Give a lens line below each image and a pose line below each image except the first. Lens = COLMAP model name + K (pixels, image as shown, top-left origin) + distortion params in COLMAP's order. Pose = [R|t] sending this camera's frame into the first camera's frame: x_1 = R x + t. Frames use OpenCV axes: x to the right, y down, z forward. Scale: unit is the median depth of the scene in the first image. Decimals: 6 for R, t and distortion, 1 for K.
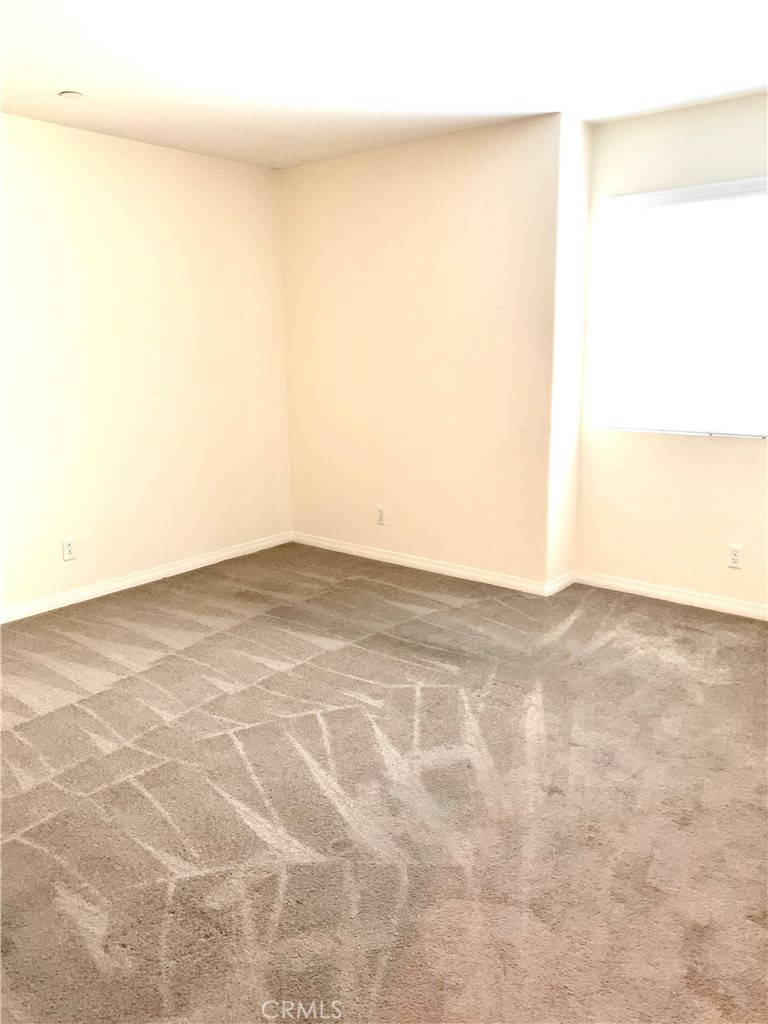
lens RADIAL K [[776.9, 0, 384.0], [0, 776.9, 512.0], [0, 0, 1]] dist [0.002056, -0.001391]
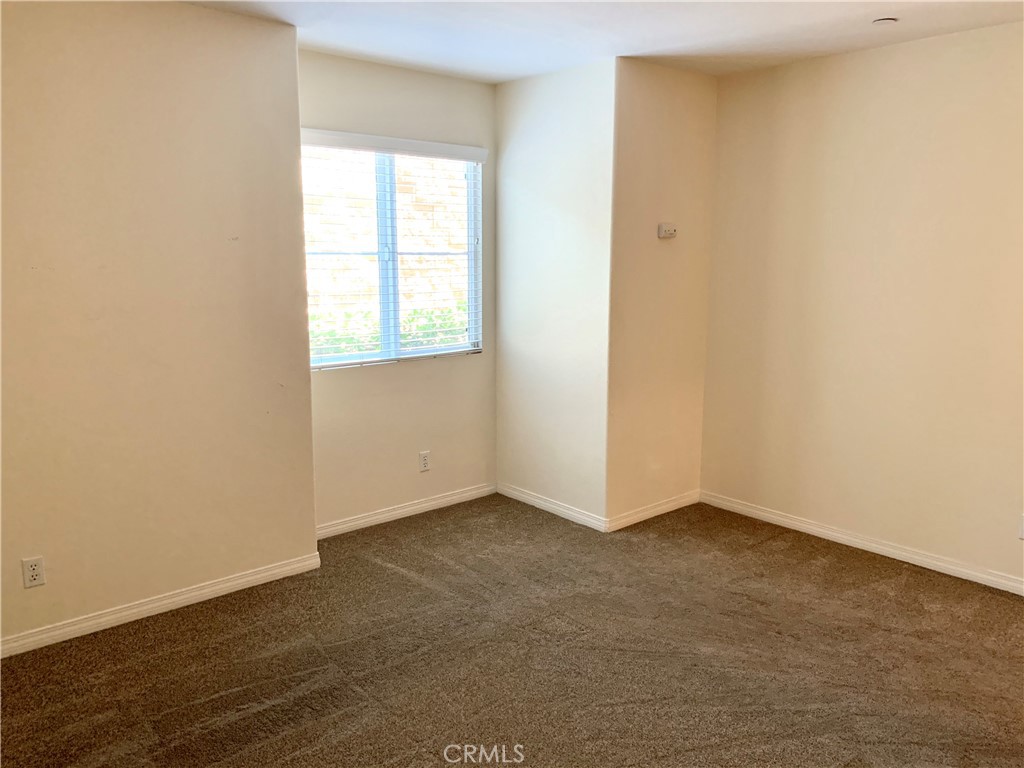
lens RADIAL K [[776.9, 0, 512.0], [0, 776.9, 384.0], [0, 0, 1]] dist [0.002056, -0.001391]
pose [[0.156321, -0.152578, 0.975850, -0.632440], [0.204955, 0.971502, 0.119066, -0.164368], [-0.966208, 0.181393, 0.183137, 0.644270]]
